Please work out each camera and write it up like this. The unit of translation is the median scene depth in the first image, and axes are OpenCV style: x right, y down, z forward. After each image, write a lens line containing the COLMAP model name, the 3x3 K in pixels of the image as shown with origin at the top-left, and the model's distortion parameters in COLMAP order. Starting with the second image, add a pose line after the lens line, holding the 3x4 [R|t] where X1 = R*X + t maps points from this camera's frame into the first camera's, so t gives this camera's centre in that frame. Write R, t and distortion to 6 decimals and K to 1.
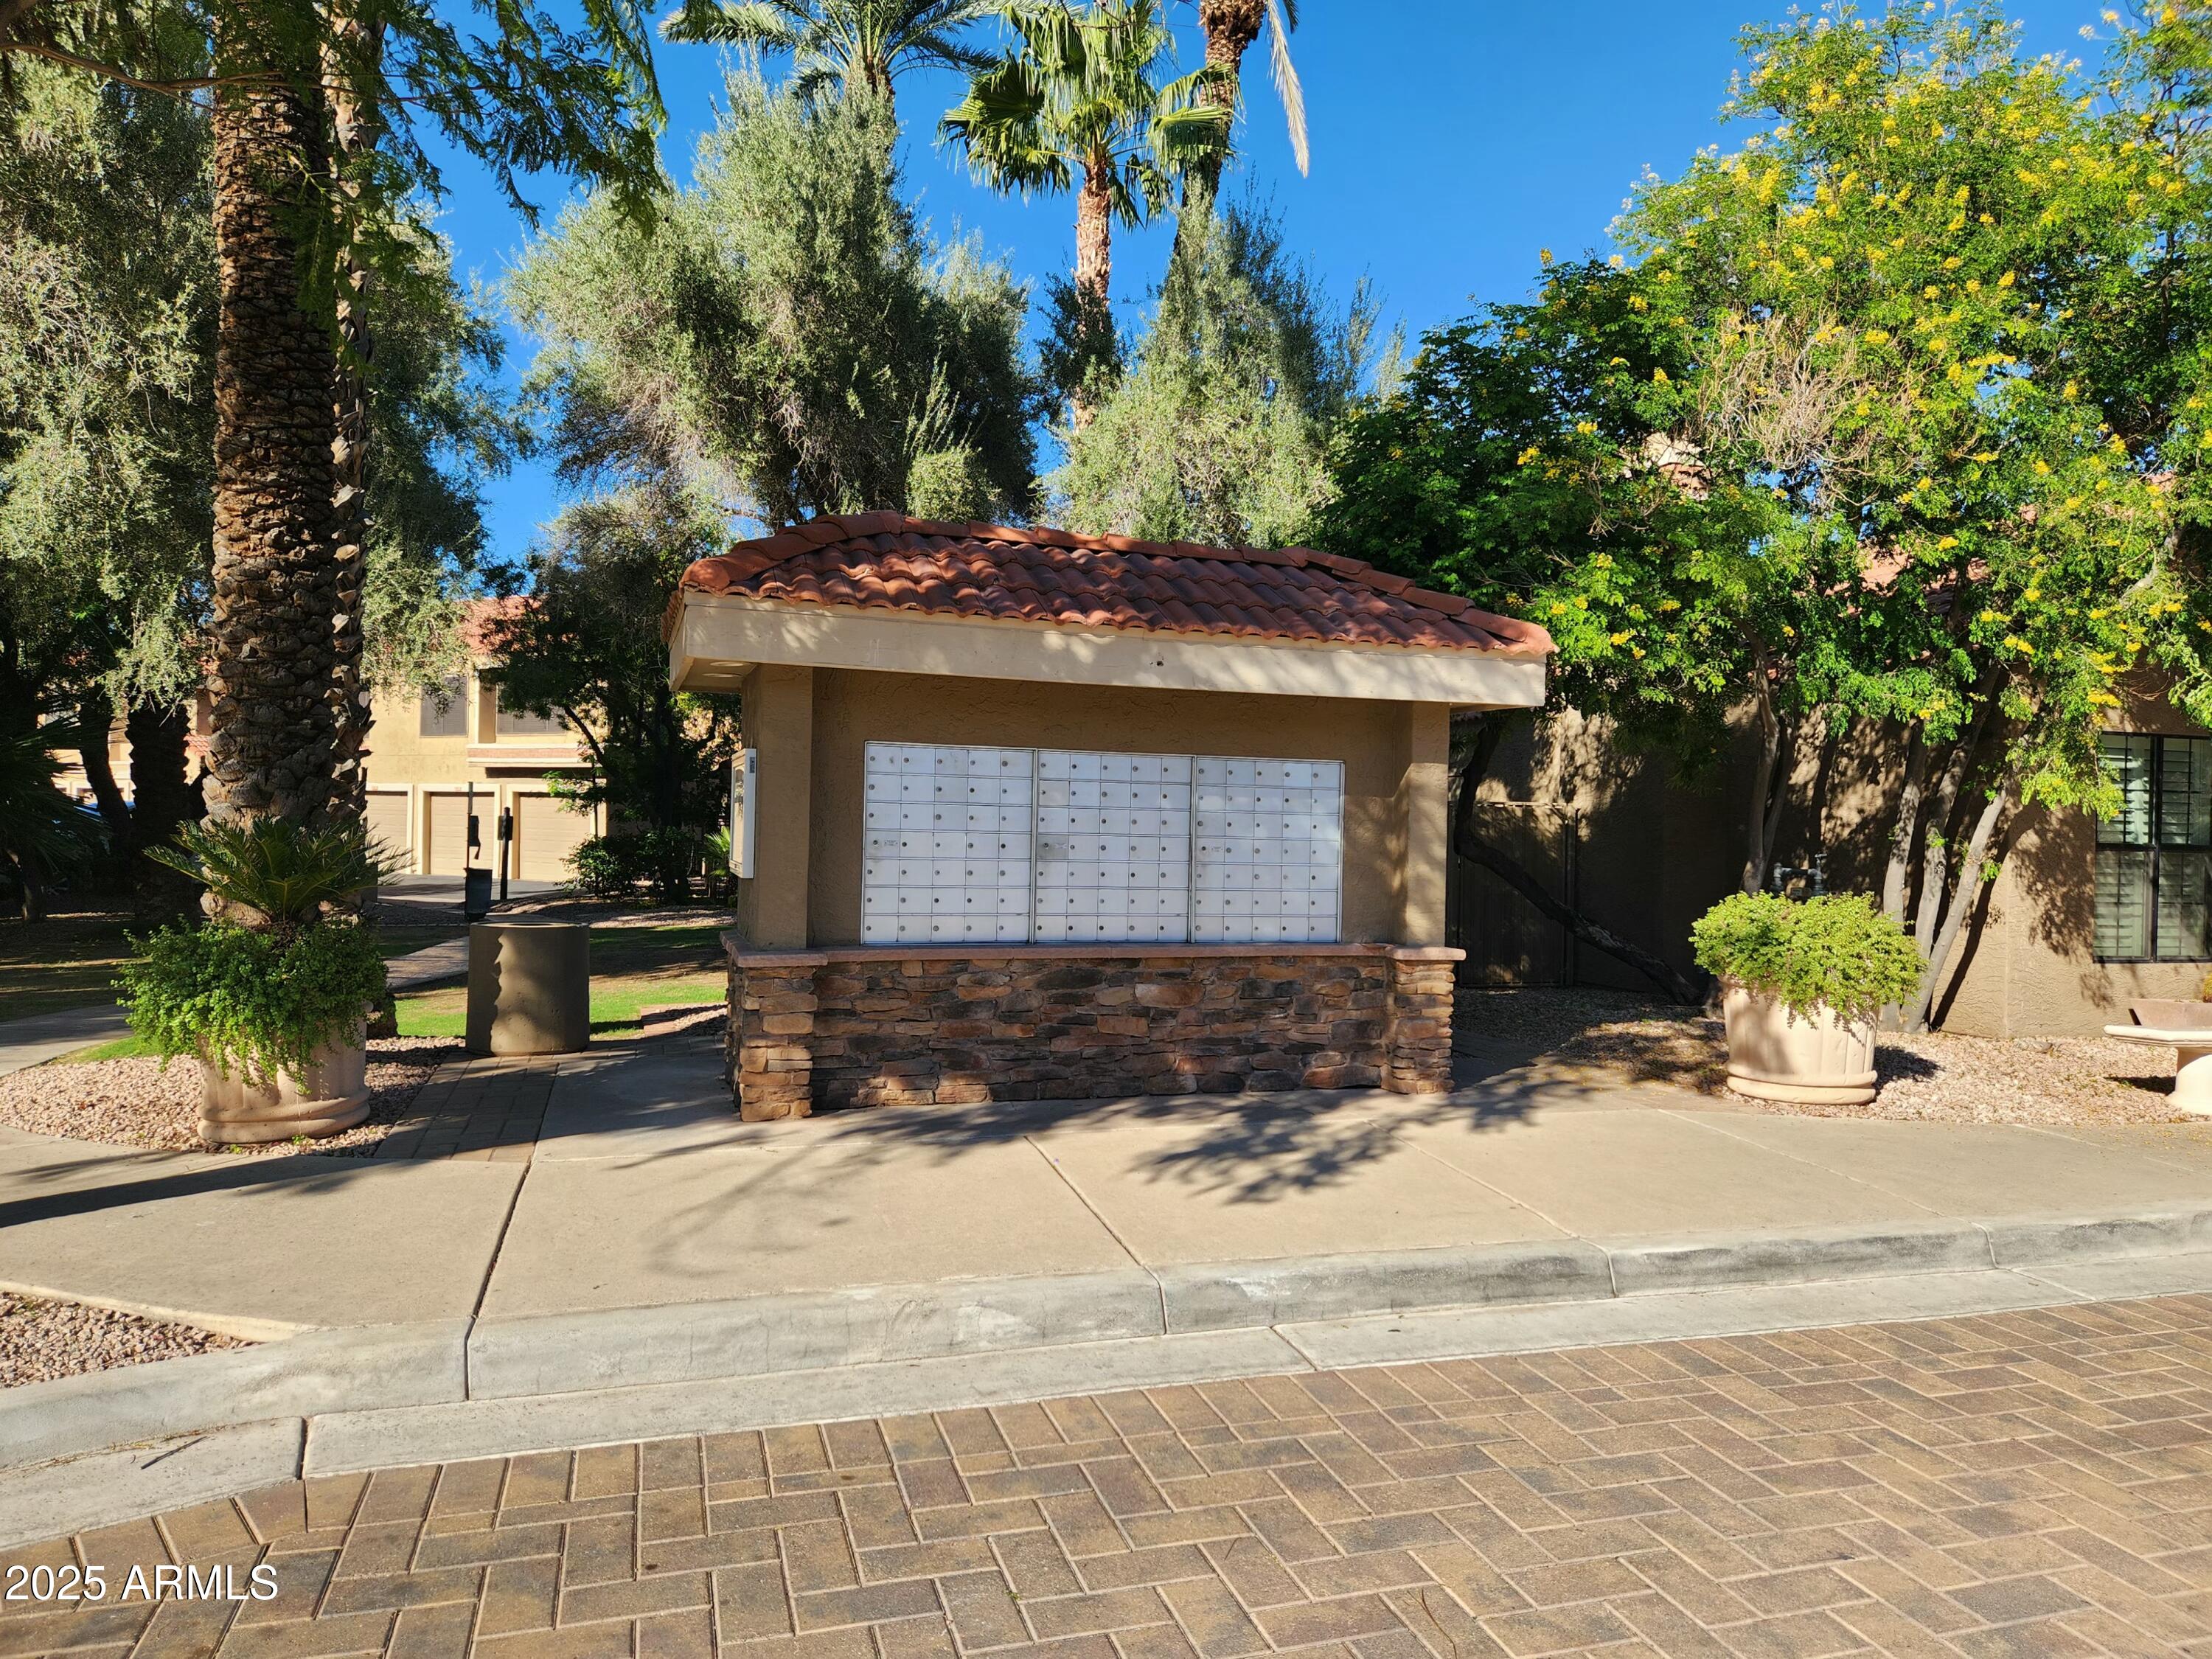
lens RADIAL K [[1493.3, 0, 1104.6], [0, 1493.3, 830.5], [0, 0, 1]] dist [0.072183, -0.061980]
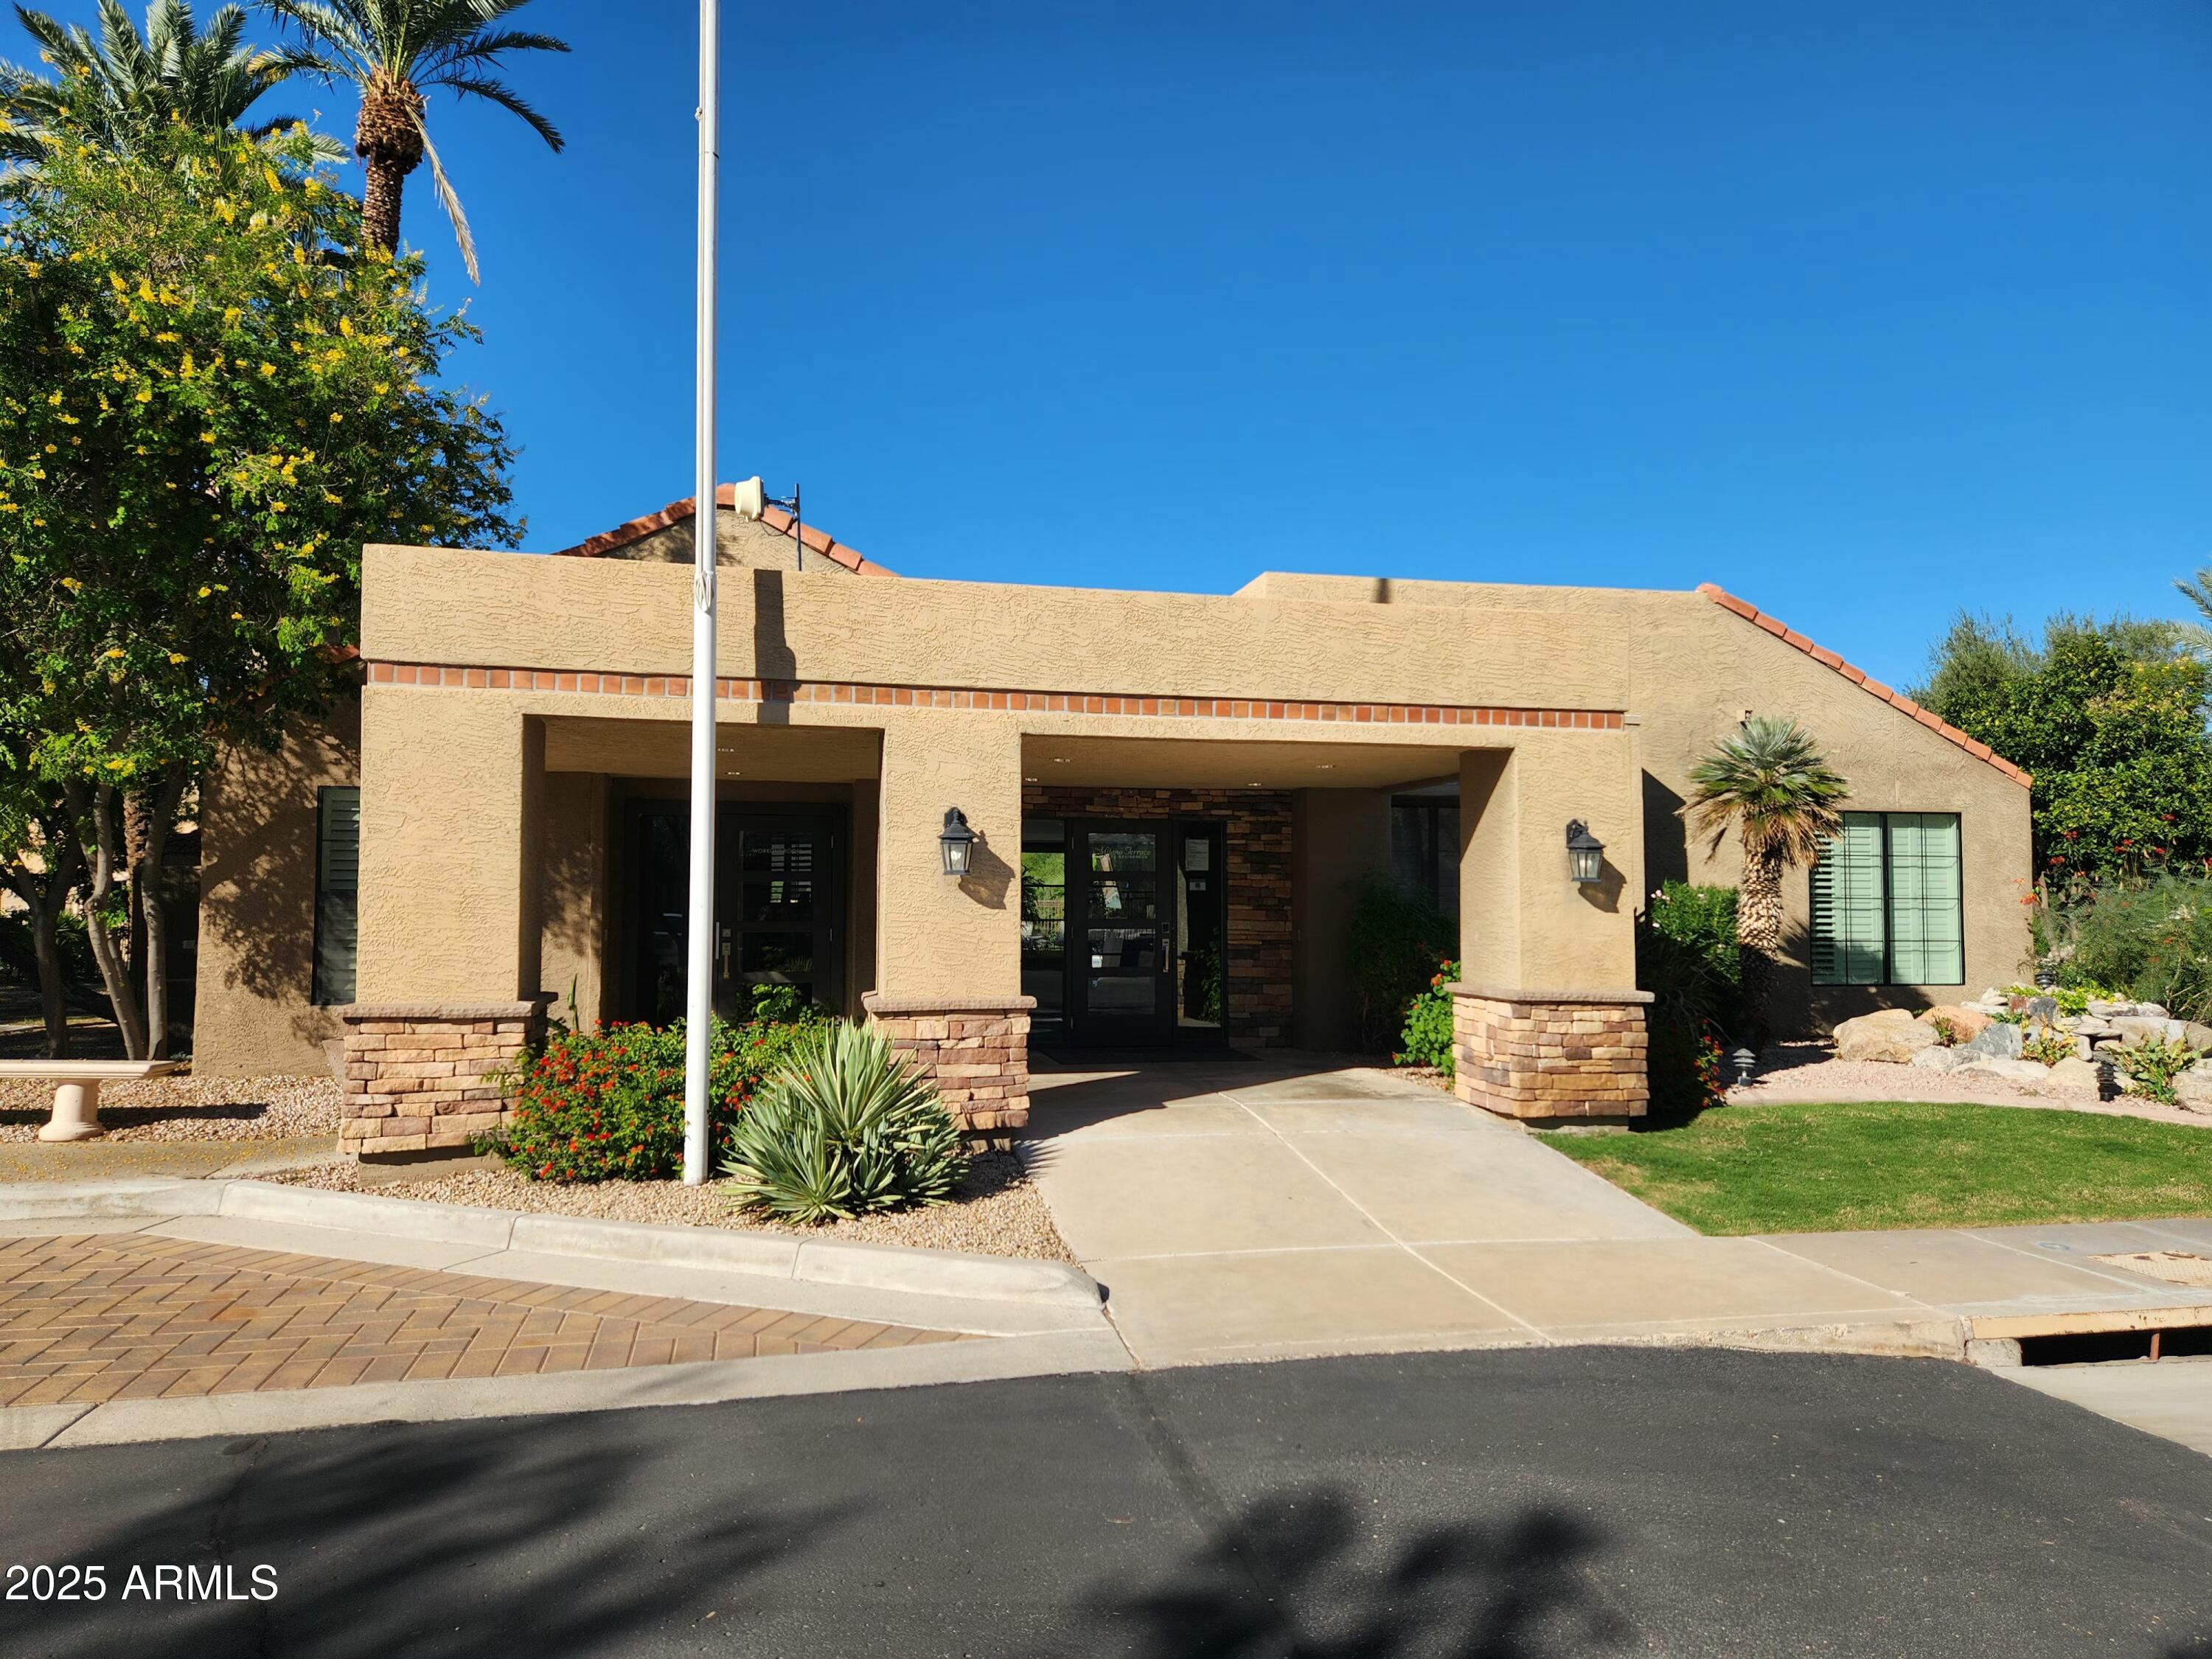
lens RADIAL K [[1493.3, 0, 1108.5], [0, 1493.3, 827.5], [0, 0, 1]] dist [0.072183, -0.061980]
pose [[0.996482, -0.018633, -0.081704, 1.302187], [0.013792, 0.998138, -0.059417, 0.034036], [0.082659, 0.058081, 0.994884, -0.008675]]
